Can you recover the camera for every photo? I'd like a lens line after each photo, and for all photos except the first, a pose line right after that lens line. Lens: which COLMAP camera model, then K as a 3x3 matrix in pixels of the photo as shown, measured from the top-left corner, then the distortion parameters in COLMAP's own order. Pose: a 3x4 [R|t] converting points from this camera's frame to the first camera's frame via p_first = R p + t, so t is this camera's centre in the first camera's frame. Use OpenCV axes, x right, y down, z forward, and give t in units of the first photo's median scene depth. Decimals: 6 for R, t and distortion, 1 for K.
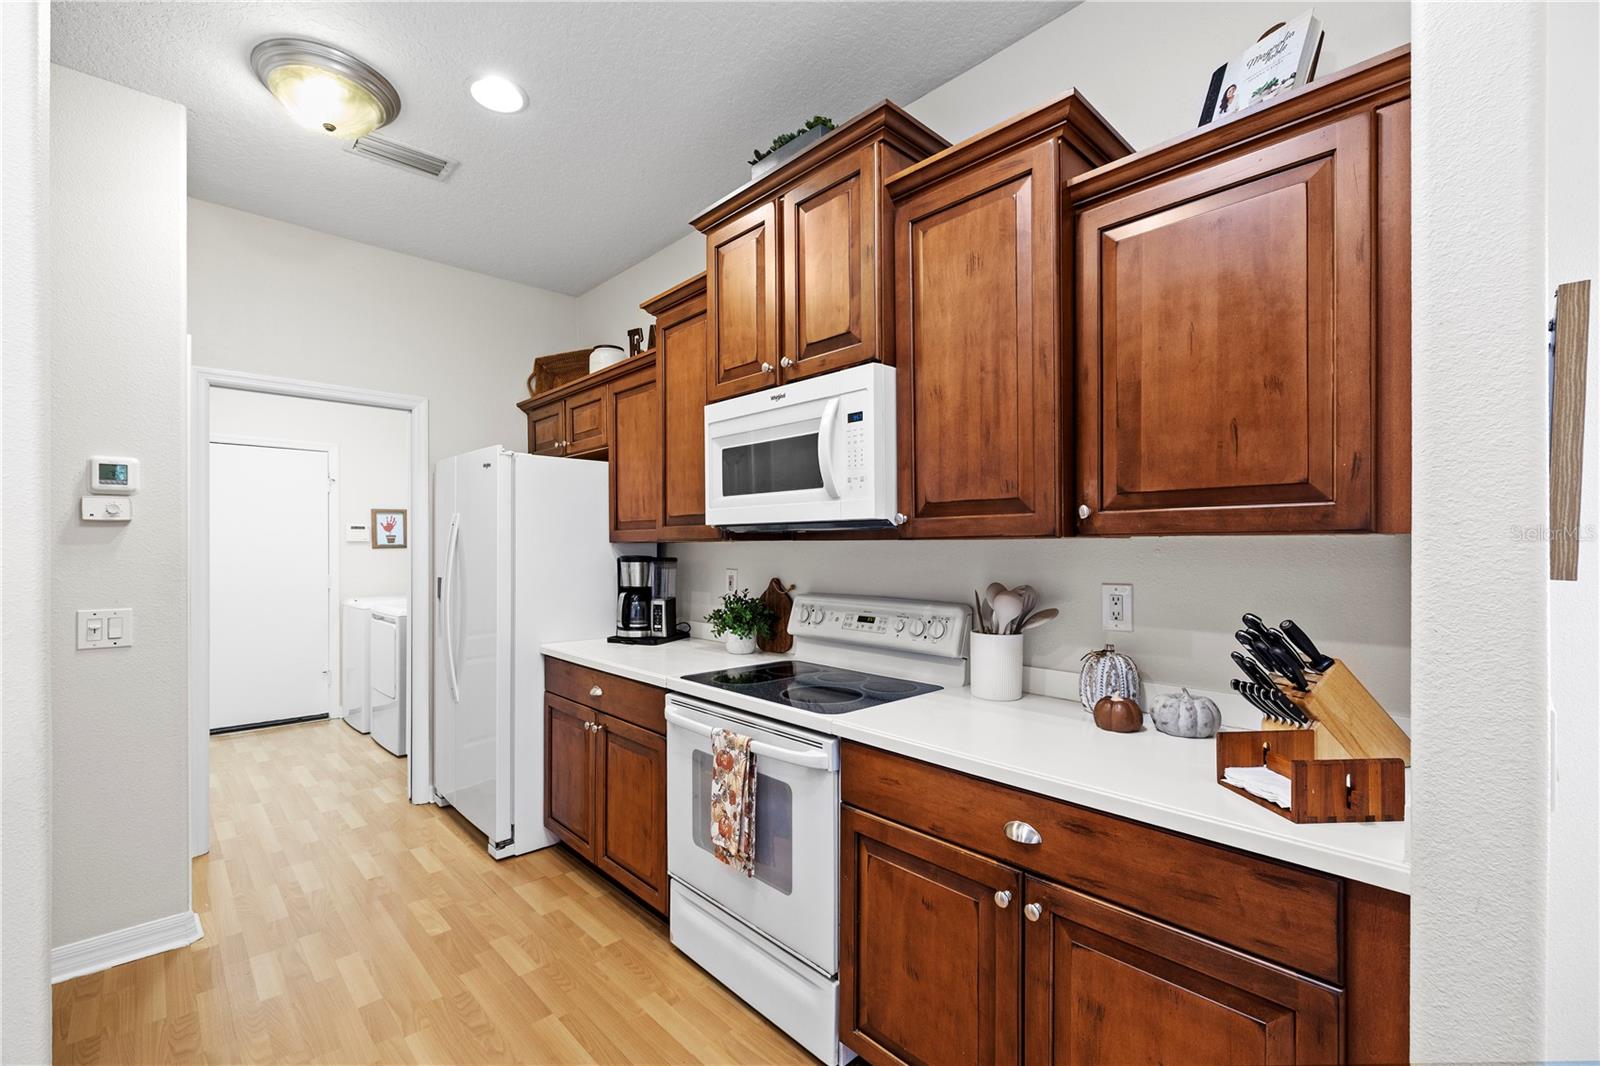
lens RADIAL K [[673.8, 0, 797.2], [0, 673.8, 548.0], [0, 0, 1]] dist [-0.000886, 0.001492]
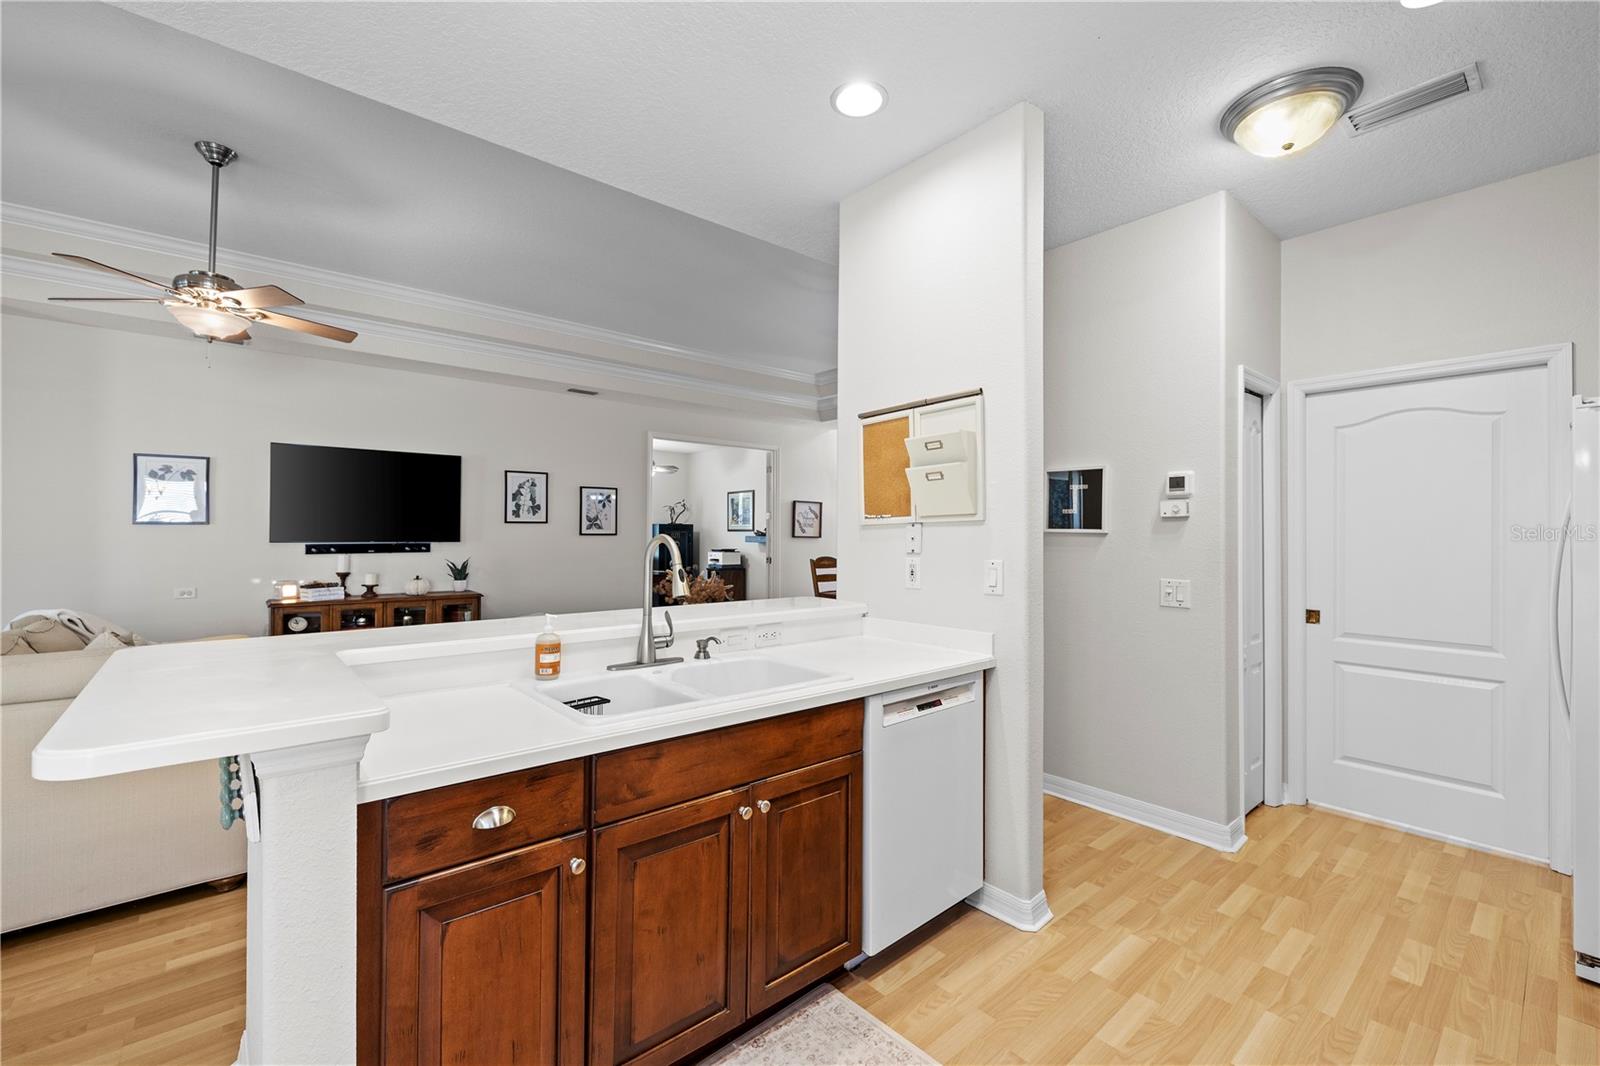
lens RADIAL K [[673.8, 0, 801.0], [0, 673.8, 530.9], [0, 0, 1]] dist [-0.000886, 0.001492]
pose [[-0.046098, -0.003579, -0.998931, 0.386471], [-0.009295, 0.999952, -0.003154, 0.000238], [0.998894, 0.009140, -0.046129, 0.258925]]
